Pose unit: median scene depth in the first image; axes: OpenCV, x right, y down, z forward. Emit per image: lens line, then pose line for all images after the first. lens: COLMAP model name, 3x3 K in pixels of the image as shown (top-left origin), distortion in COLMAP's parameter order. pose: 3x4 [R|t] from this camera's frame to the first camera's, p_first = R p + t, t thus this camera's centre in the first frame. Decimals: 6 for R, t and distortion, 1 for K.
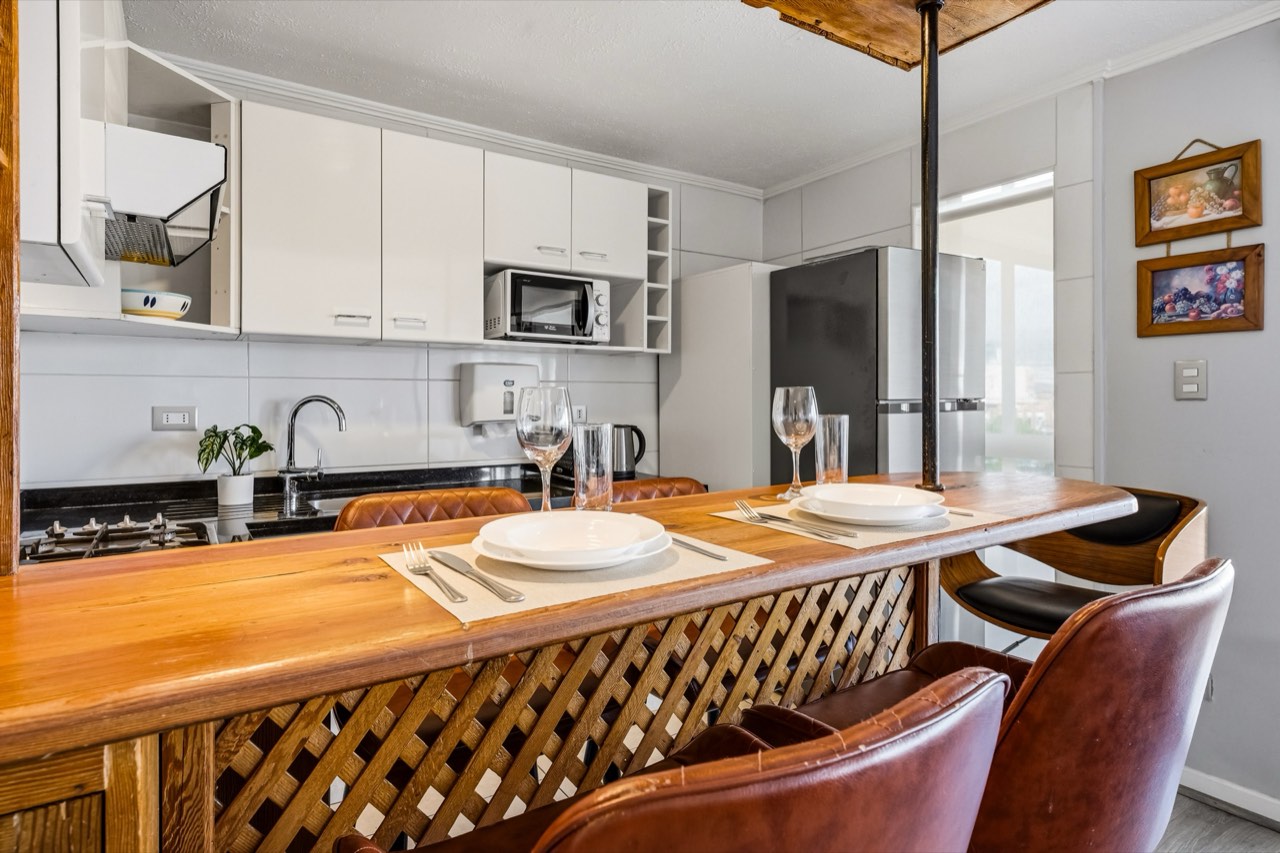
lens RADIAL K [[684.0, 0, 638.7], [0, 684.0, 396.7], [0, 0, 1]] dist [0.000537, 0.000059]
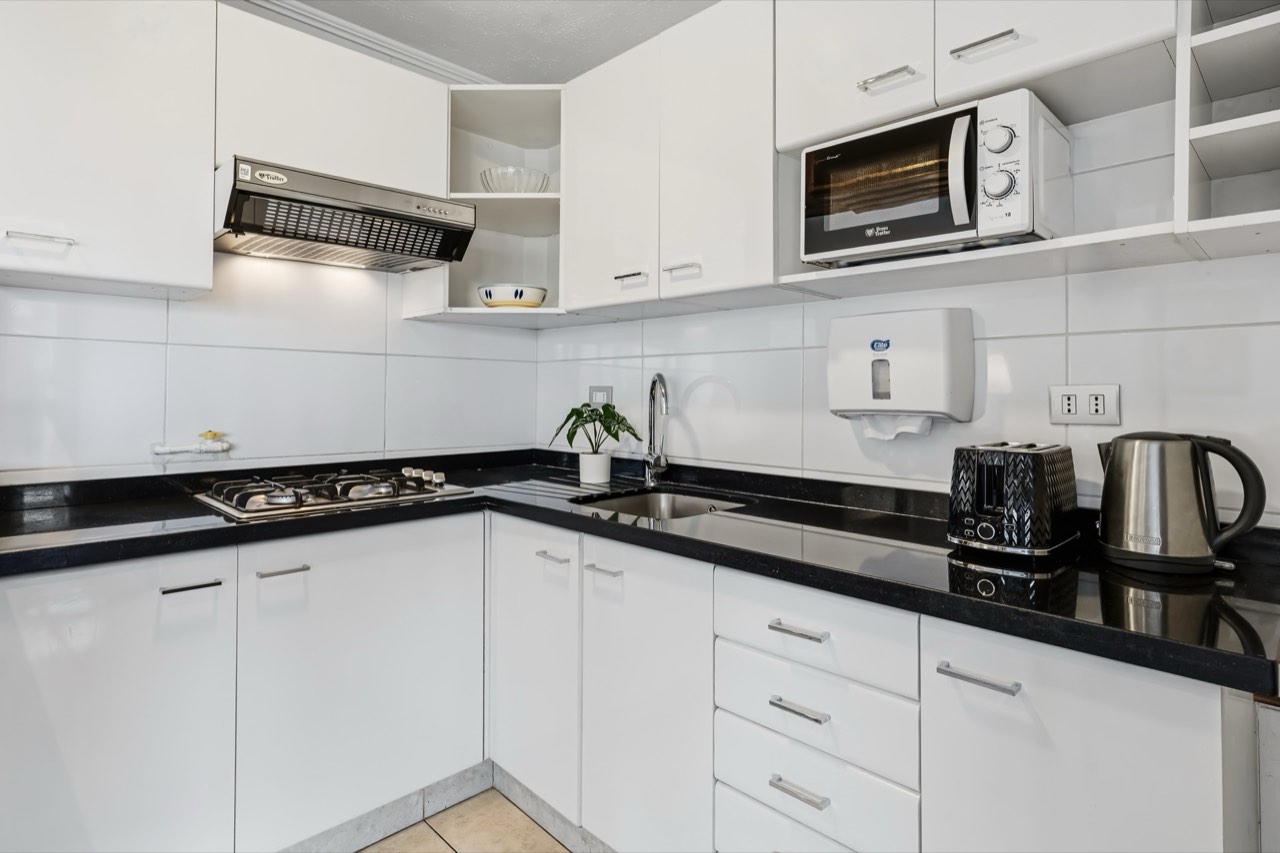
lens RADIAL K [[671.3, 0, 643.9], [0, 671.3, 384.6], [0, 0, 1]] dist [0.000579, 0.000247]
pose [[0.189169, -0.015381, -0.981824, 0.322114], [-0.006445, 0.999836, -0.016905, 0.024219], [0.981923, 0.009526, 0.189039, 0.703522]]
